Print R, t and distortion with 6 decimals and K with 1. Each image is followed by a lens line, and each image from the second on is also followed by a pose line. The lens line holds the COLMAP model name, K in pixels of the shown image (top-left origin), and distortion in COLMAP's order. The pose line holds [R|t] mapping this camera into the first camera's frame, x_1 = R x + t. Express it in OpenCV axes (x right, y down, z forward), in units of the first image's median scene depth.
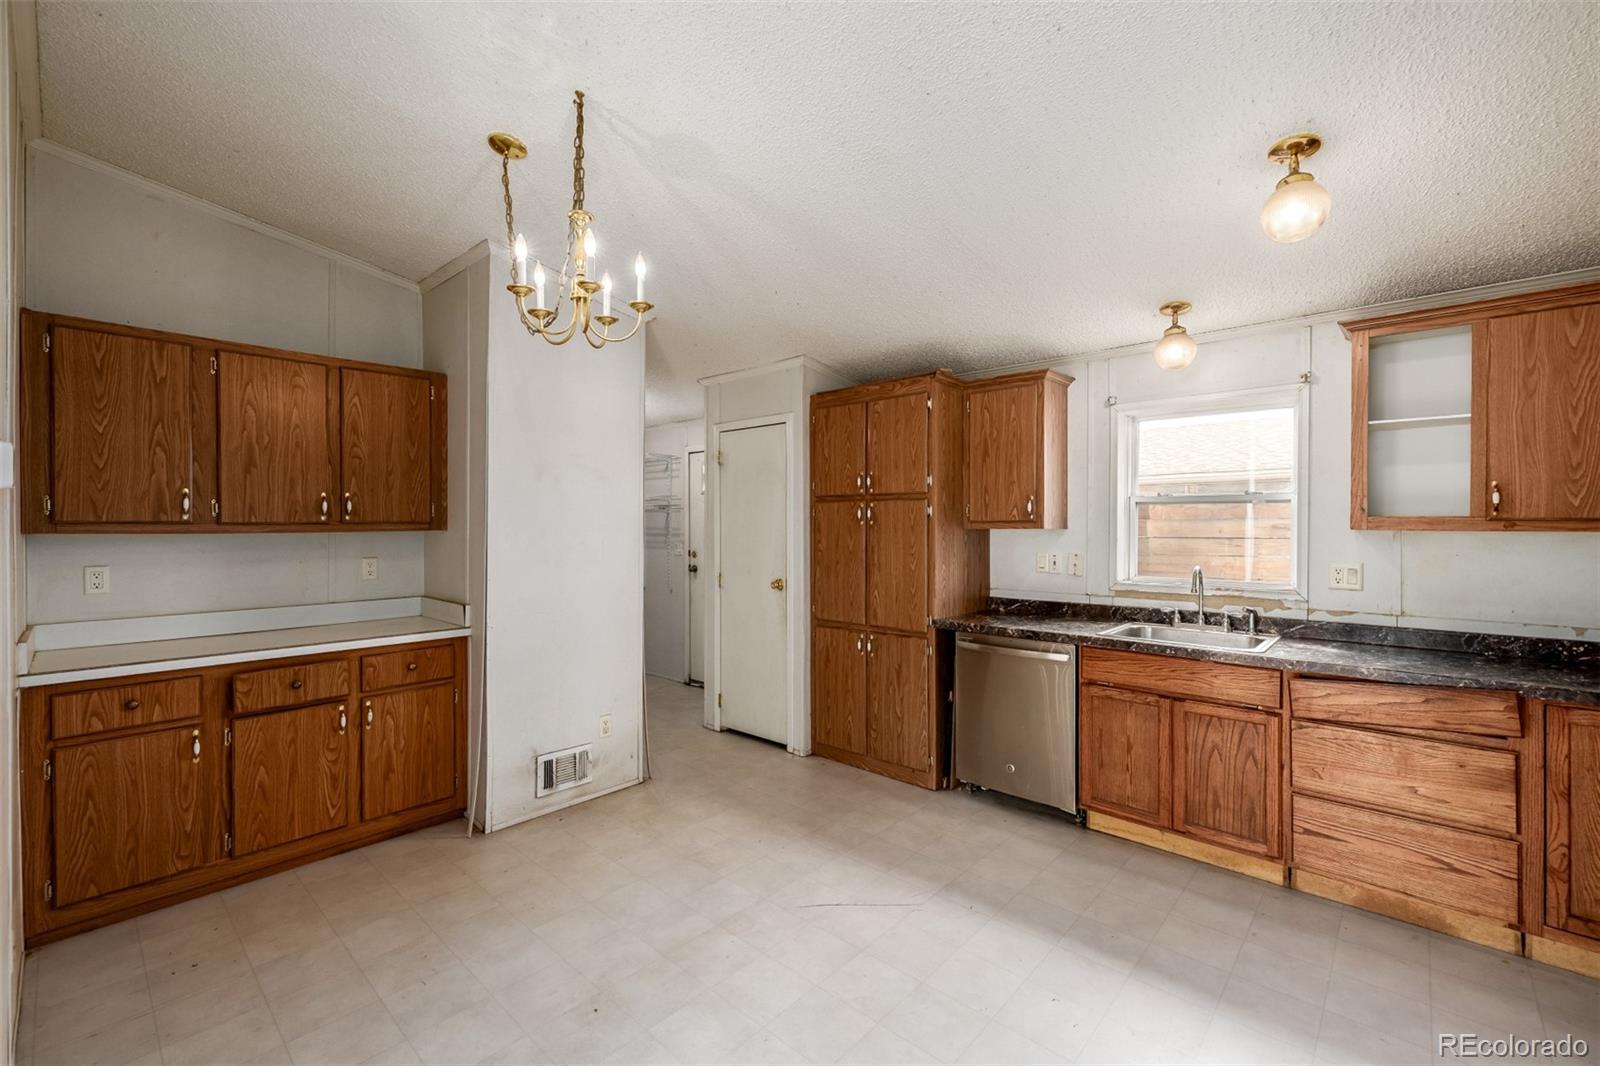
lens RADIAL K [[679.3, 0, 790.5], [0, 679.3, 530.5], [0, 0, 1]] dist [0.003676, 0.000124]
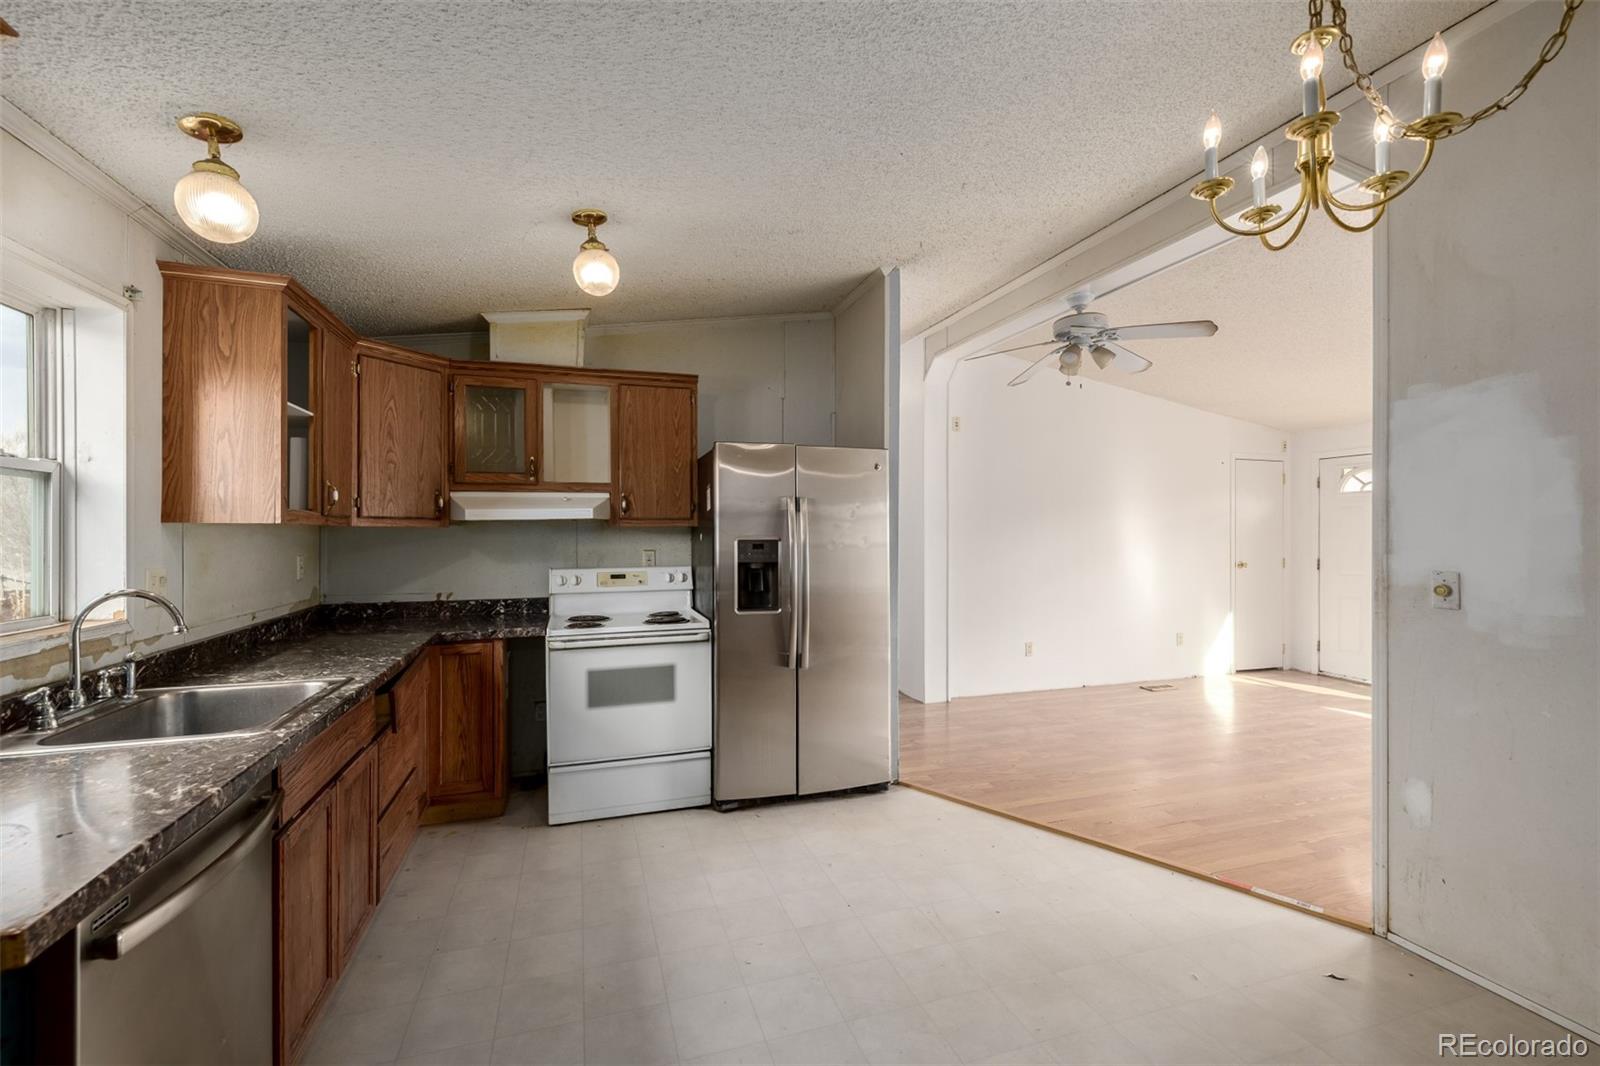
lens RADIAL K [[679.3, 0, 801.6], [0, 679.3, 533.8], [0, 0, 1]] dist [0.003676, 0.000124]
pose [[-0.876602, -0.001157, 0.481214, -0.123130], [0.005592, 0.999905, 0.012591, 0.004162], [-0.481183, 0.013728, -0.876513, 1.182847]]
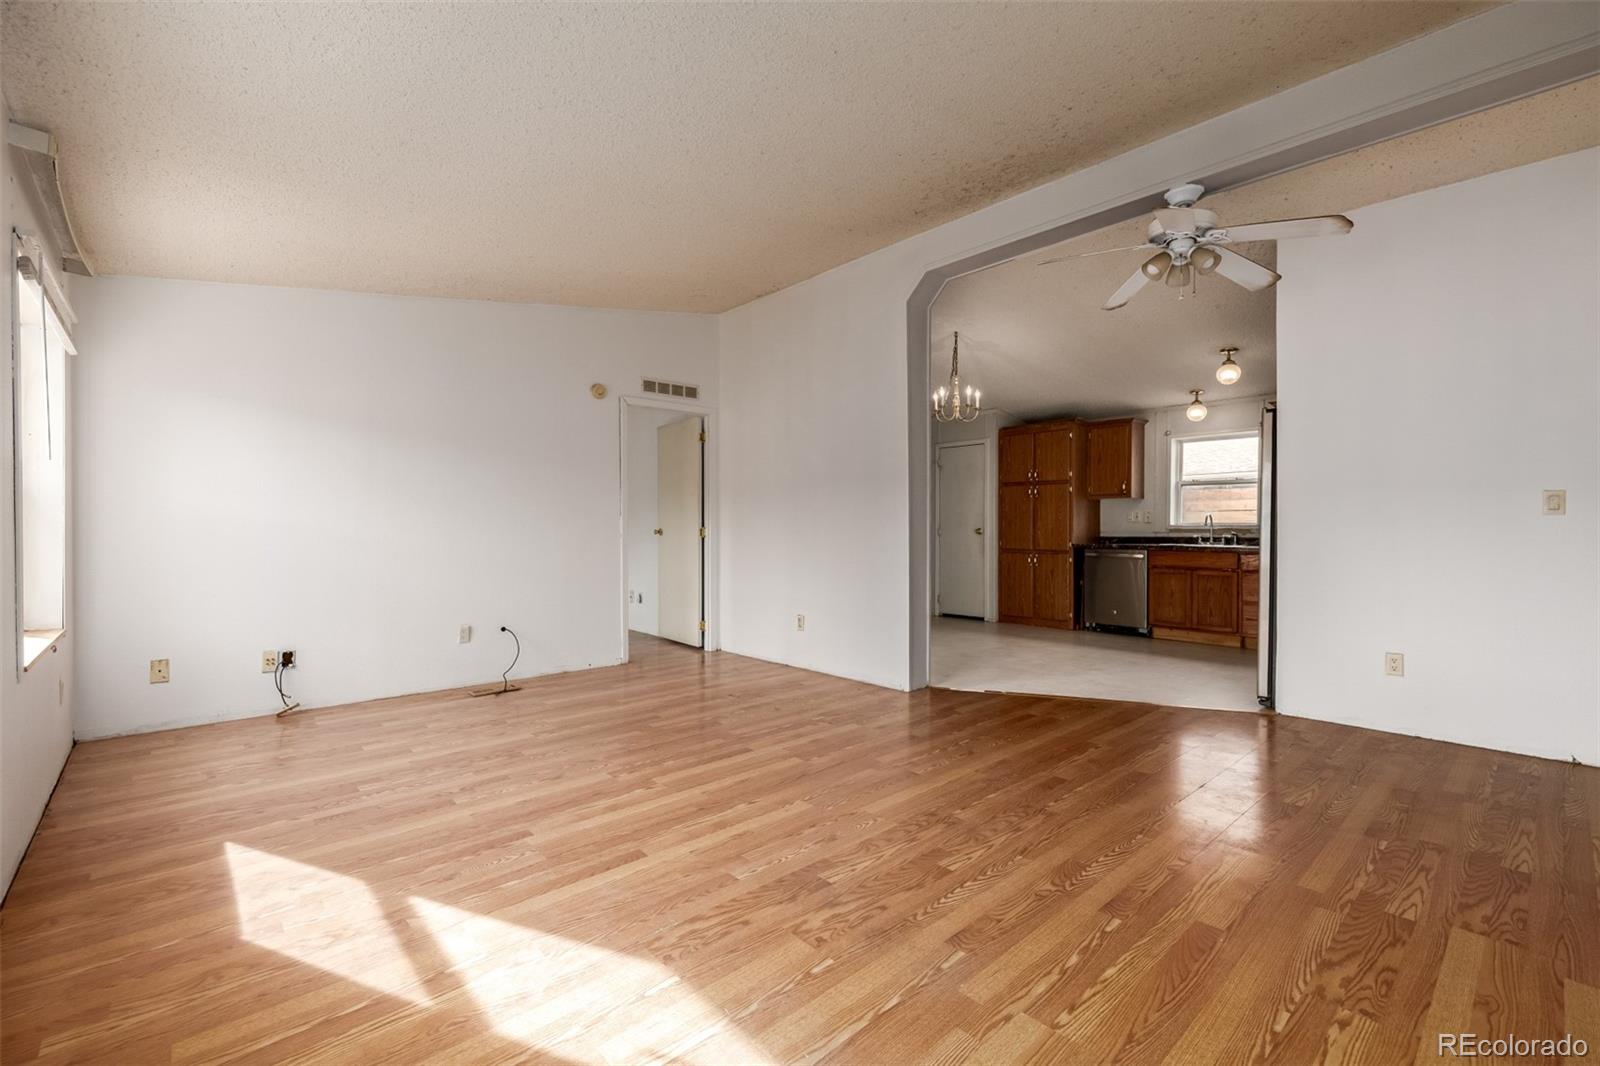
lens RADIAL K [[679.3, 0, 786.6], [0, 679.3, 539.6], [0, 0, 1]] dist [0.003676, 0.000124]
pose [[0.994499, 0.004532, -0.104644, -0.459393], [-0.003845, 0.999970, 0.006766, 0.121172], [0.104671, -0.006326, 0.994487, -1.183310]]
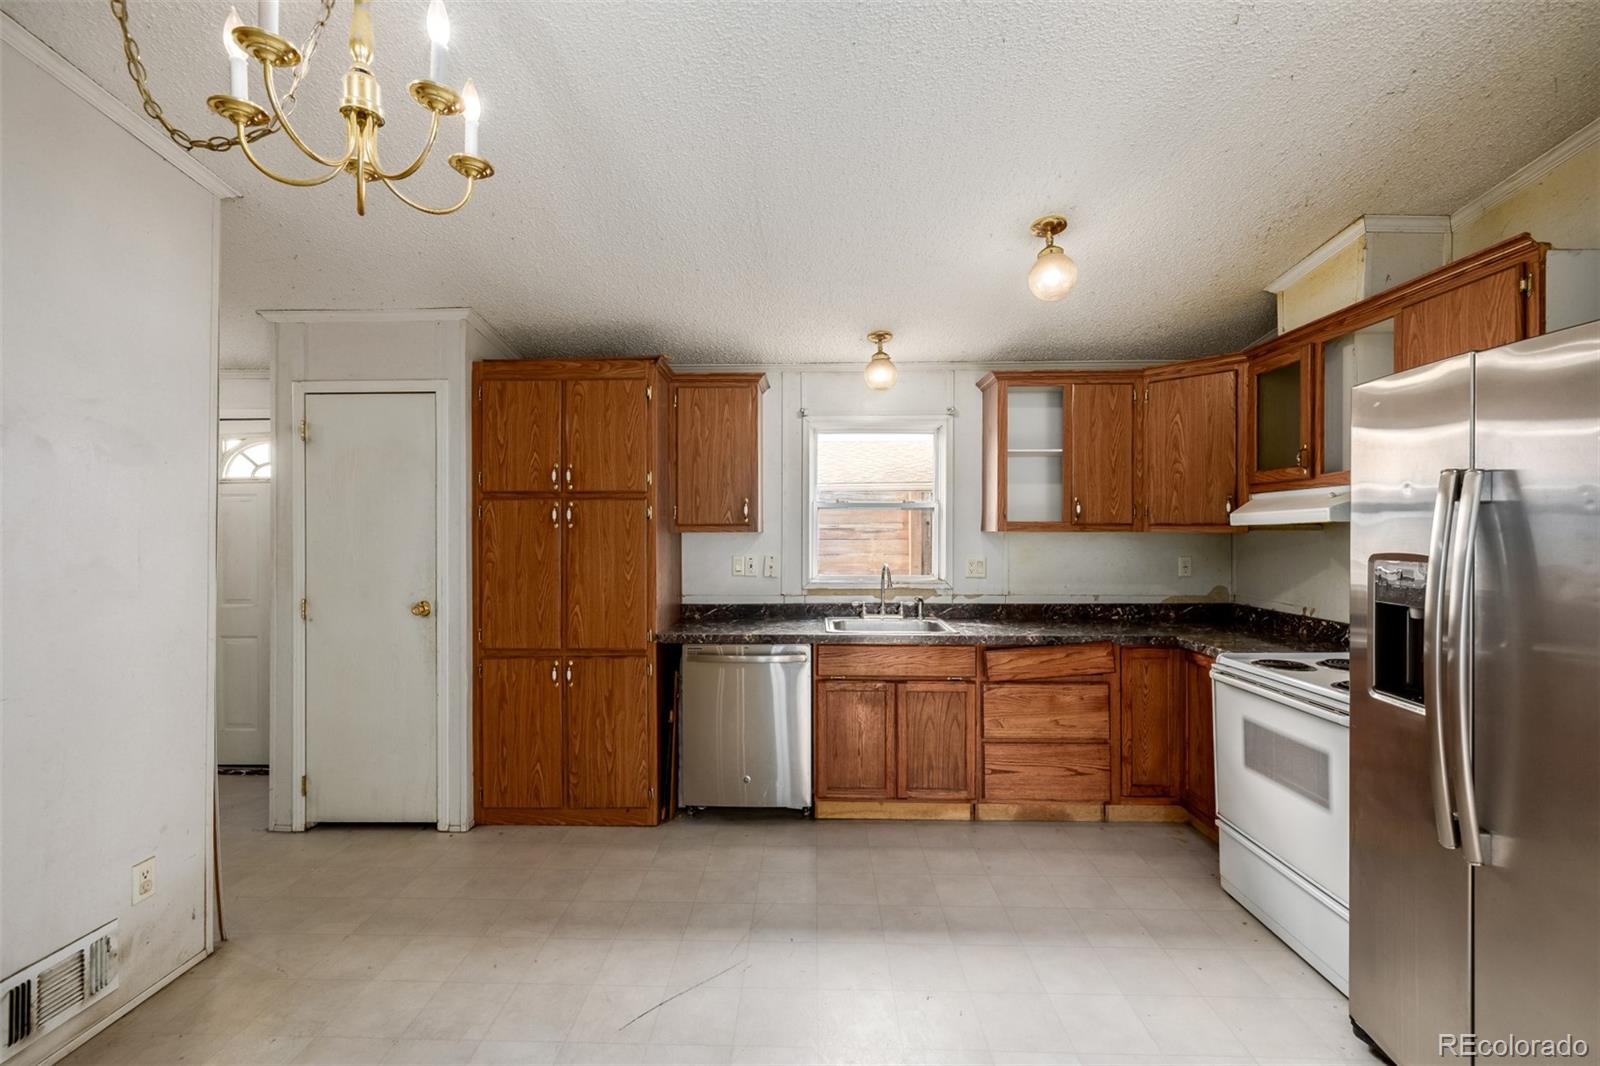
lens RADIAL K [[679.3, 0, 797.0], [0, 679.3, 529.8], [0, 0, 1]] dist [0.003676, 0.000124]
pose [[0.752204, -0.001288, 0.658929, -0.264461], [0.007614, 0.999948, -0.006738, 0.001512], [-0.658886, 0.010085, 0.752175, 0.227864]]
